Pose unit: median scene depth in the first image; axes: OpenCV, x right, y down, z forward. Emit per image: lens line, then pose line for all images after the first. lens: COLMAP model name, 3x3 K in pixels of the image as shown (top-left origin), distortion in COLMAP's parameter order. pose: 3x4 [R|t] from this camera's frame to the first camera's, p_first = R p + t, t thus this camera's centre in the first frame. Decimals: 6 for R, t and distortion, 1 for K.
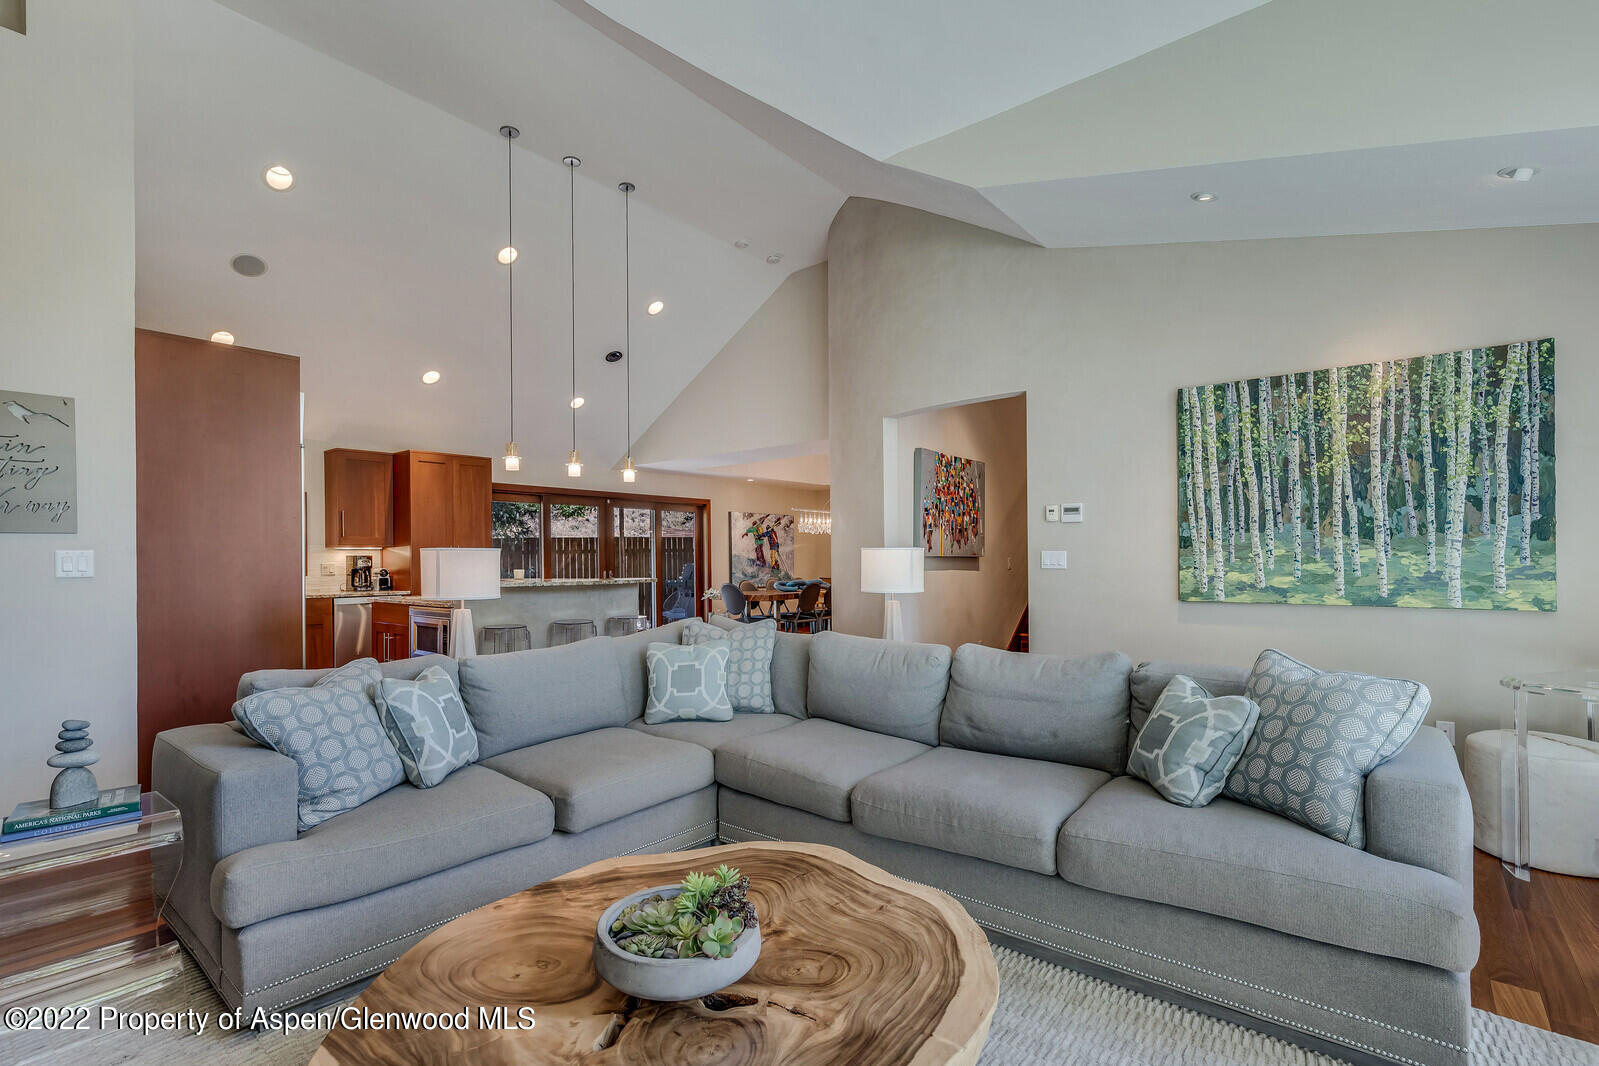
lens RADIAL K [[733.0, 0, 799.5], [0, 733.0, 547.9], [0, 0, 1]] dist [-0.000797, -0.000231]
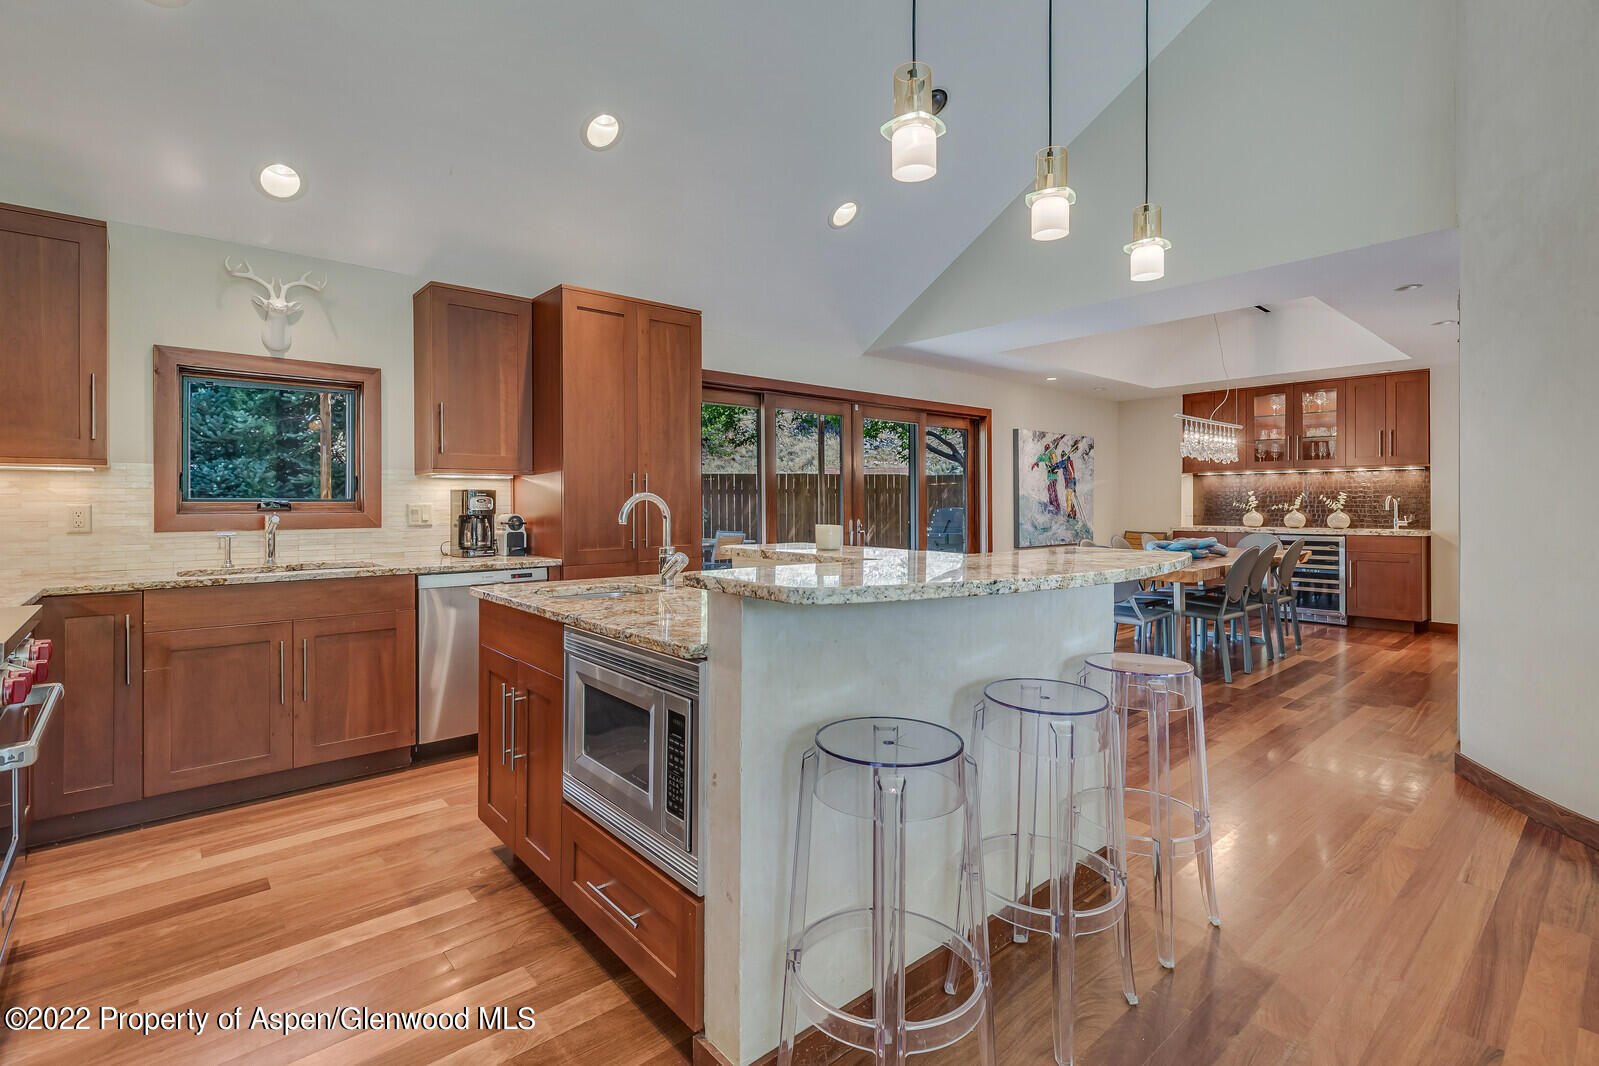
lens RADIAL K [[733.0, 0, 788.2], [0, 733.0, 495.1], [0, 0, 1]] dist [-0.000797, -0.000231]
pose [[0.983645, 0.006291, -0.180007, -0.271255], [-0.005295, 0.999968, 0.006016, 0.009600], [0.180039, -0.004964, 0.983647, 0.501694]]
